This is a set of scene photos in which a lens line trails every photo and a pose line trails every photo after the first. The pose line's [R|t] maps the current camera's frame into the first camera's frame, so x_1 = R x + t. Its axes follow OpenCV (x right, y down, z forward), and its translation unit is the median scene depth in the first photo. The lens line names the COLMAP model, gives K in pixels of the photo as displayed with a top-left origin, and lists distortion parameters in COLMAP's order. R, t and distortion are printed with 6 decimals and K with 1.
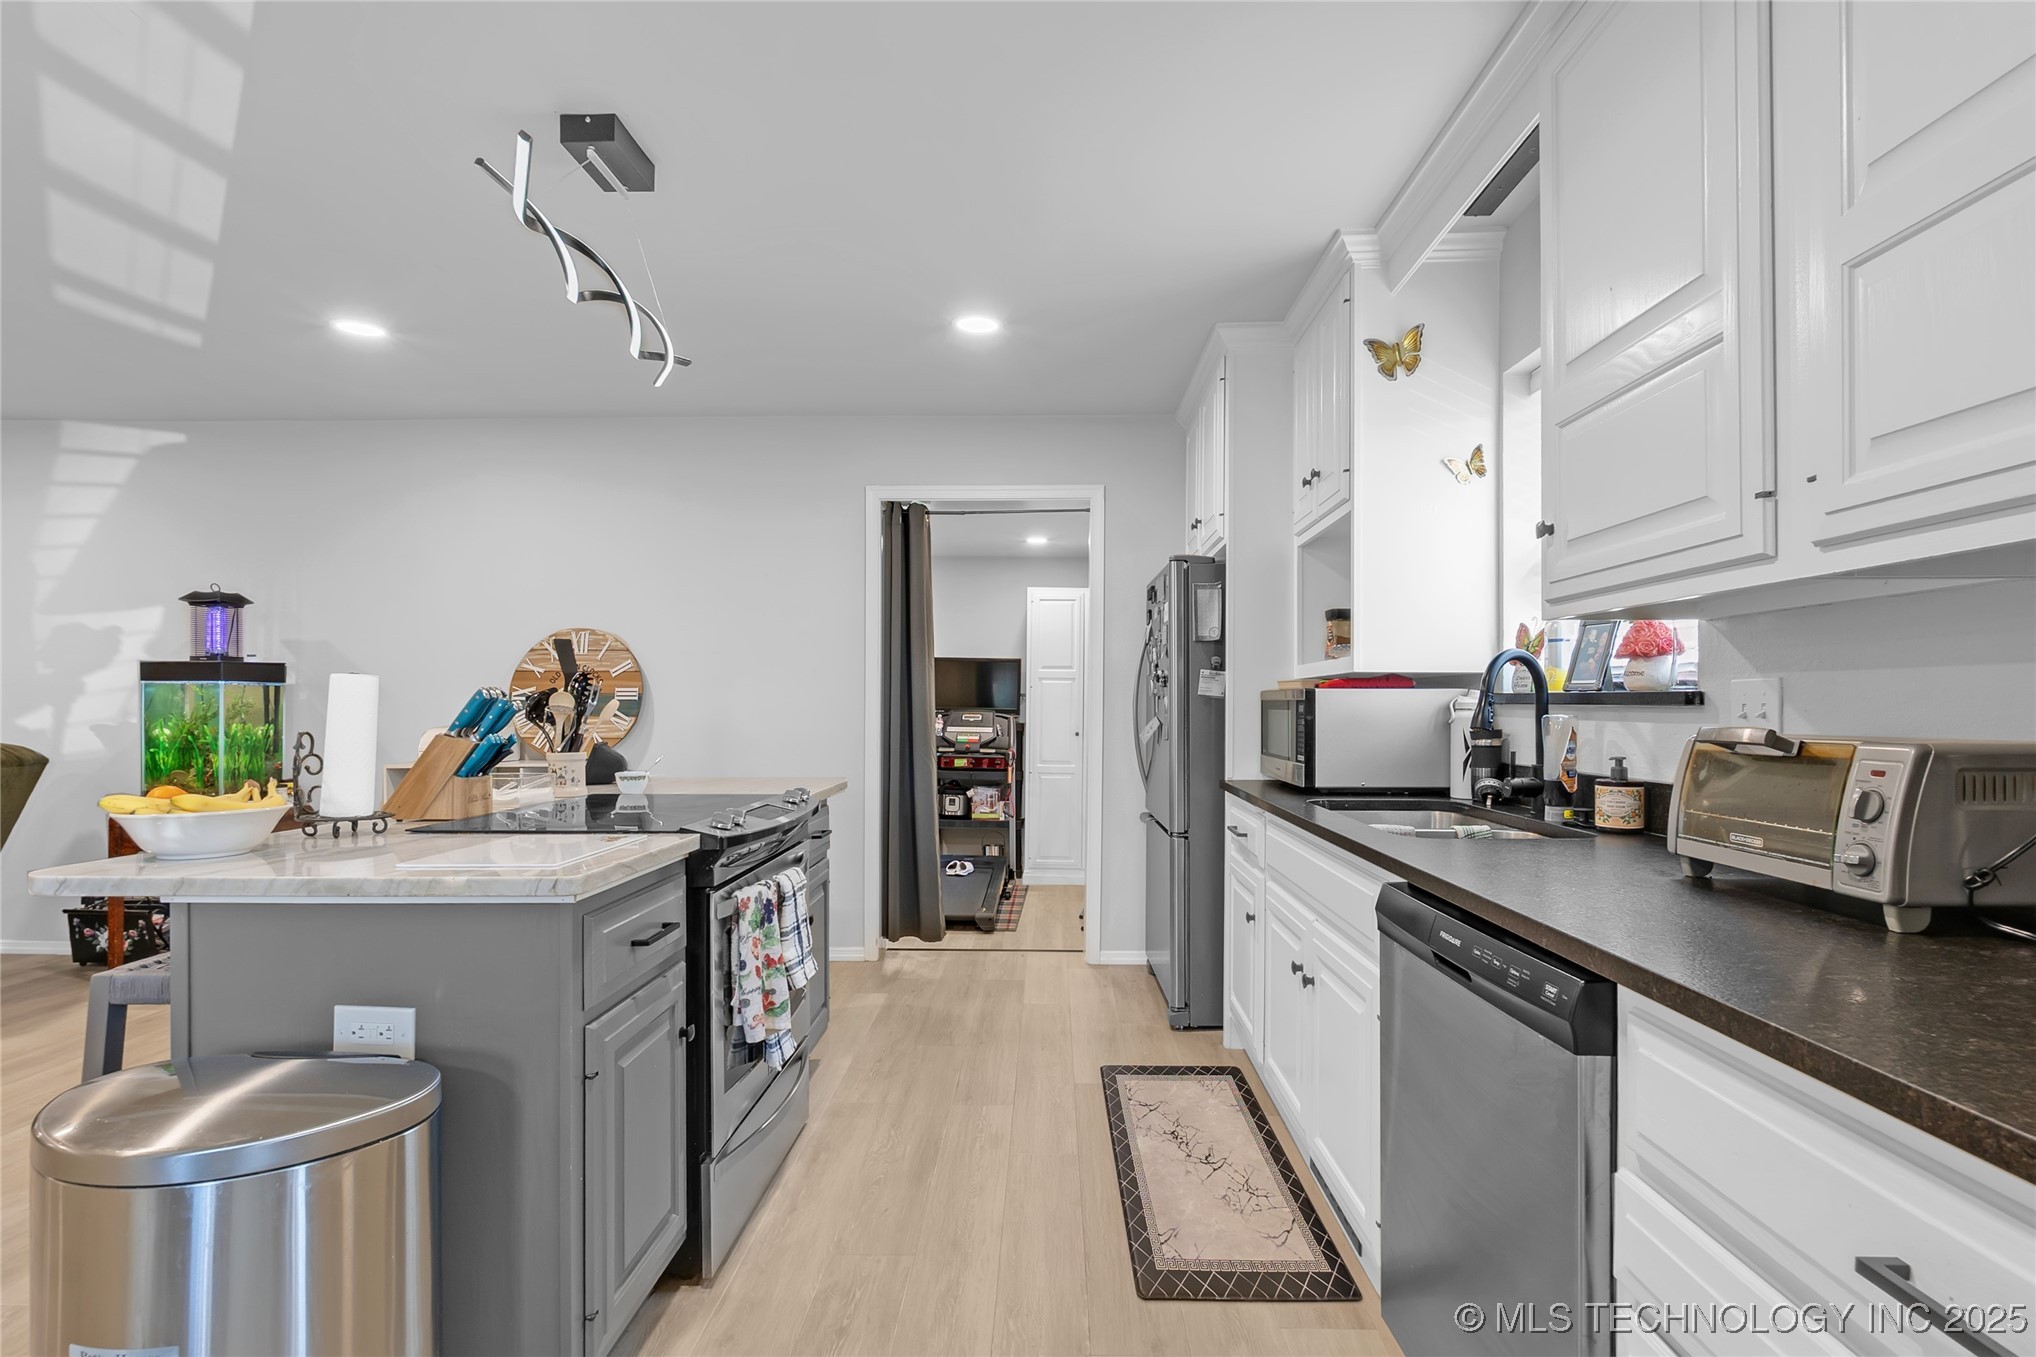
lens RADIAL K [[973.4, 0, 1026.4], [0, 973.4, 700.2], [0, 0, 1]] dist [0.001253, -0.000027]
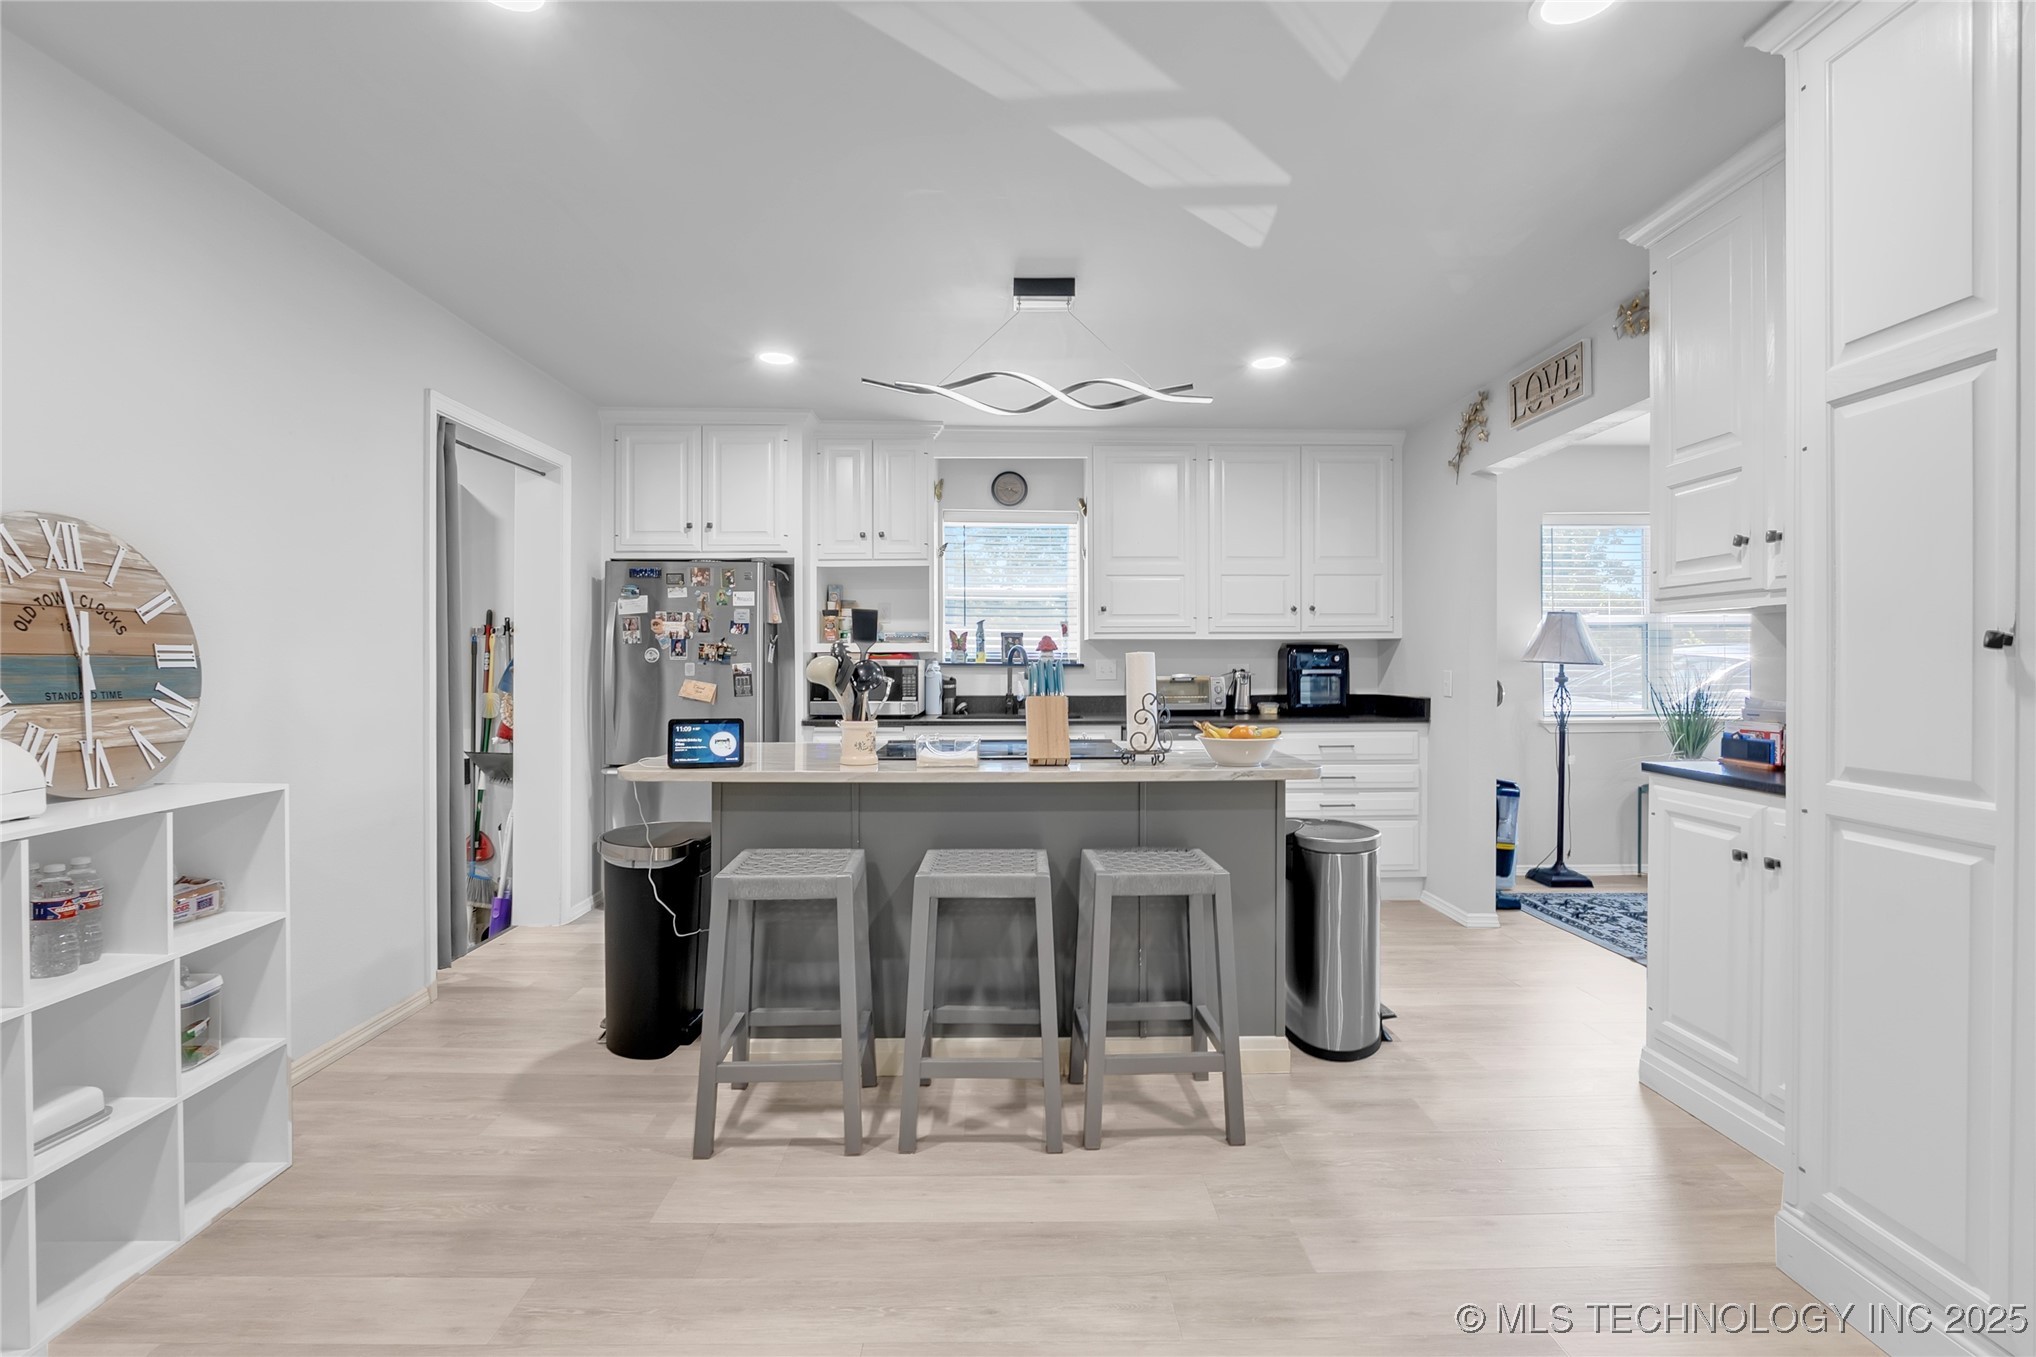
lens RADIAL K [[973.4, 0, 1018.0], [0, 973.4, 670.0], [0, 0, 1]] dist [0.001253, -0.000027]
pose [[-0.047108, -0.008864, 0.998850, -0.974518], [-0.005454, 0.999948, 0.008616, -0.006190], [-0.998875, -0.005042, -0.047154, 0.578933]]
